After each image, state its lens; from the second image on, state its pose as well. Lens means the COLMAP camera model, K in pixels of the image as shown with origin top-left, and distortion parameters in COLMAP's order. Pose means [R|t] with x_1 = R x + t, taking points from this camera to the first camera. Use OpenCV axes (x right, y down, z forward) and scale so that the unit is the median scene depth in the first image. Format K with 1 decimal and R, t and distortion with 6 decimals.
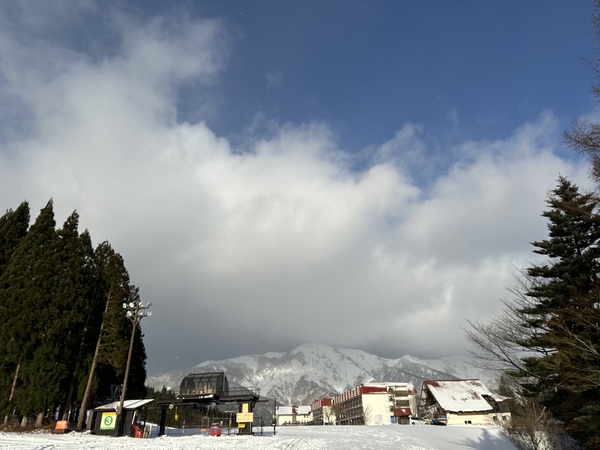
lens RADIAL K [[413.4, 0, 300.6], [0, 413.4, 226.2], [0, 0, 1]] dist [0.004147, -0.000306]
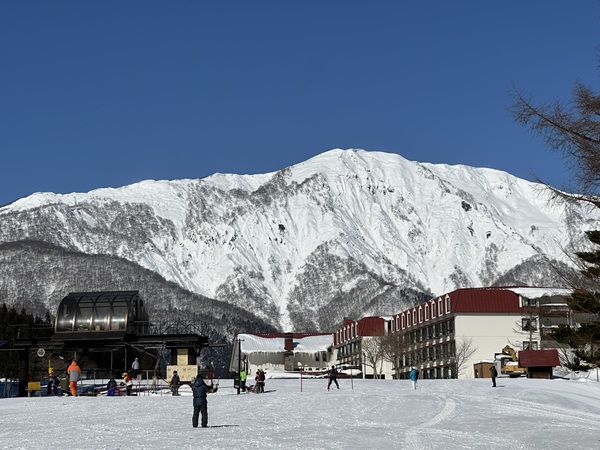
lens RADIAL K [[1392.1, 0, 299.4], [0, 1392.1, 225.0], [0, 0, 1]] dist [0.037250, 0.000000]
pose [[0.999787, 0.012228, -0.016626, 0.015615], [-0.005909, 0.941464, 0.337062, -0.113286], [0.019774, -0.336892, 0.941336, -0.217312]]
